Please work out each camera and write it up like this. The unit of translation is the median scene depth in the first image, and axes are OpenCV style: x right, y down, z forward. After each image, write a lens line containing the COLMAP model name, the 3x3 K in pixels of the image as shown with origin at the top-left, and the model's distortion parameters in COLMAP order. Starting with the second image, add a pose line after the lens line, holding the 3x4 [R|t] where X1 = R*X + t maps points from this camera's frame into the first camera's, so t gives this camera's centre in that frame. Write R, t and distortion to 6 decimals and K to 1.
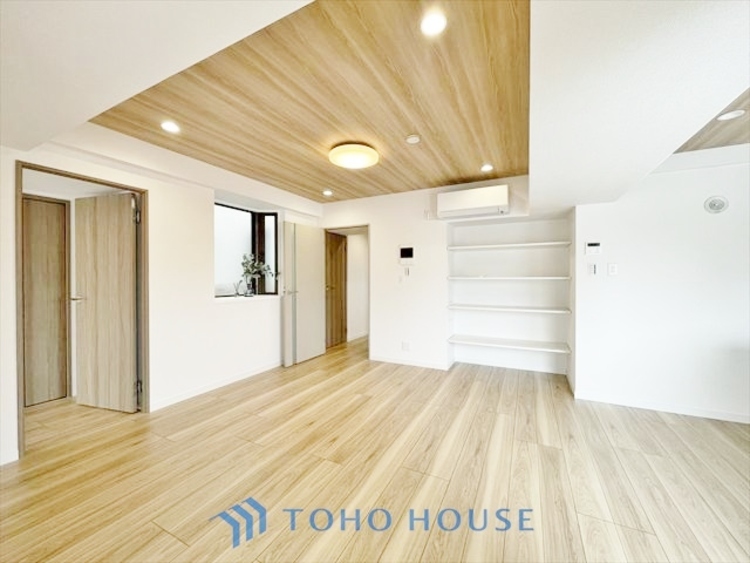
lens RADIAL K [[301.7, 0, 372.6], [0, 301.7, 278.7], [0, 0, 1]] dist [-0.005057, -0.000232]
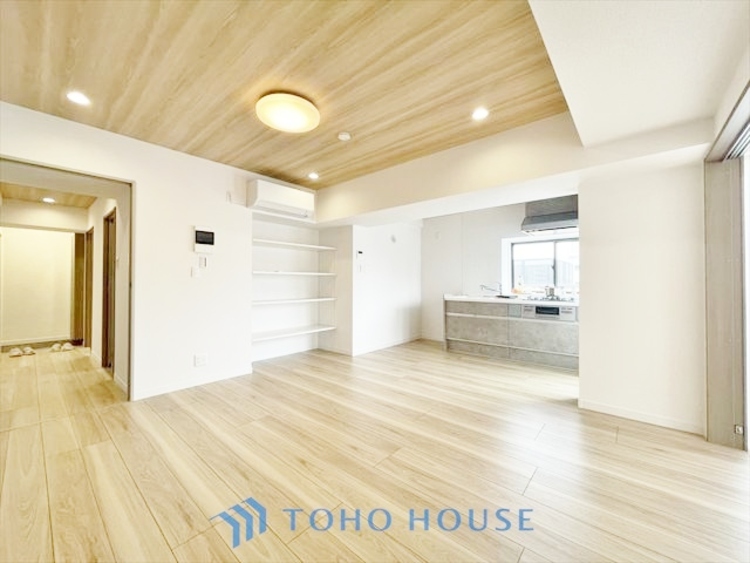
lens RADIAL K [[301.7, 0, 372.6], [0, 301.7, 278.7], [0, 0, 1]] dist [-0.005057, -0.000232]
pose [[0.244778, 0.012821, 0.969494, -0.628188], [0.003285, 0.999896, -0.014053, 0.036651], [-0.969574, 0.006625, 0.244710, 0.474286]]
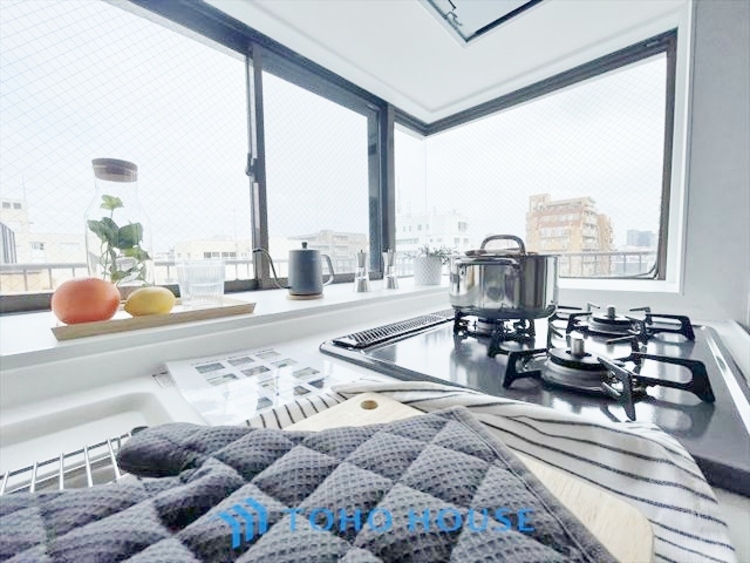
lens RADIAL K [[301.7, 0, 372.6], [0, 301.7, 278.7], [0, 0, 1]] dist [-0.005057, -0.000232]
pose [[-0.956740, 0.001825, 0.290939, 0.711433], [0.023223, 0.997269, 0.070114, 0.057096], [-0.290017, 0.073838, -0.954169, 0.268358]]
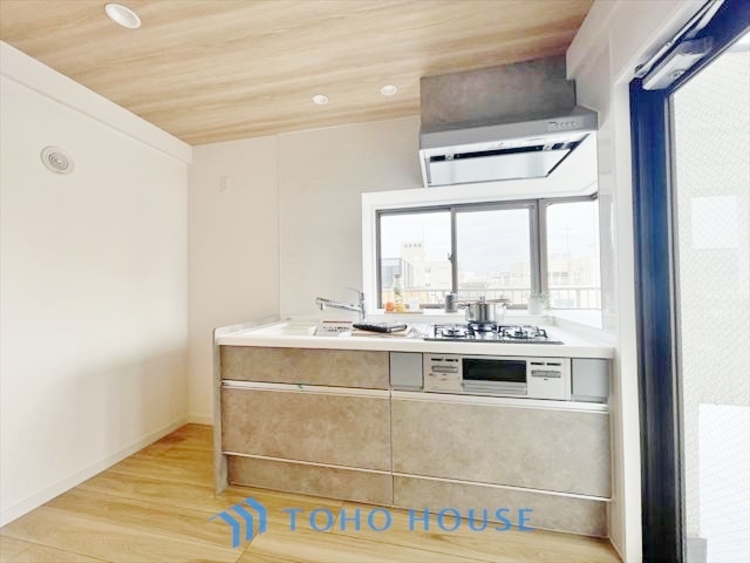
lens RADIAL K [[301.7, 0, 372.6], [0, 301.7, 278.7], [0, 0, 1]] dist [-0.005057, -0.000232]
pose [[-0.250461, 0.022730, 0.967860, 0.258702], [0.020010, 0.999632, -0.018298, 0.025131], [-0.967920, 0.014784, -0.250824, 0.373398]]
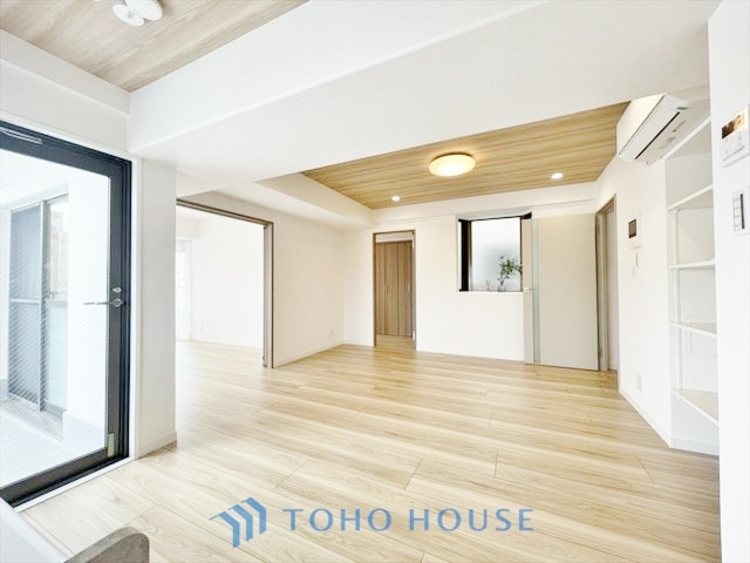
lens RADIAL K [[301.7, 0, 372.6], [0, 301.7, 278.7], [0, 0, 1]] dist [-0.005057, -0.000232]
pose [[0.016824, -0.015693, -0.999735, 0.852568], [0.001000, 0.999877, -0.015678, 0.028930], [0.999858, -0.000736, 0.016838, 0.552247]]
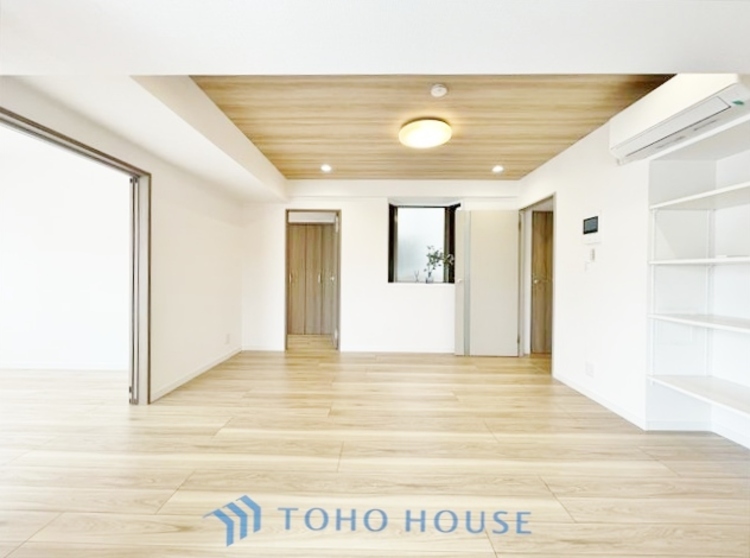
lens RADIAL K [[304.9, 0, 373.4], [0, 304.9, 278.4], [0, 0, 1]] dist [-0.002324, 0.000154]
pose [[0.445316, 0.020530, -0.895138, 0.590543], [-0.012402, 0.999783, 0.016760, 0.026587], [0.895288, 0.003638, 0.445473, 0.347160]]
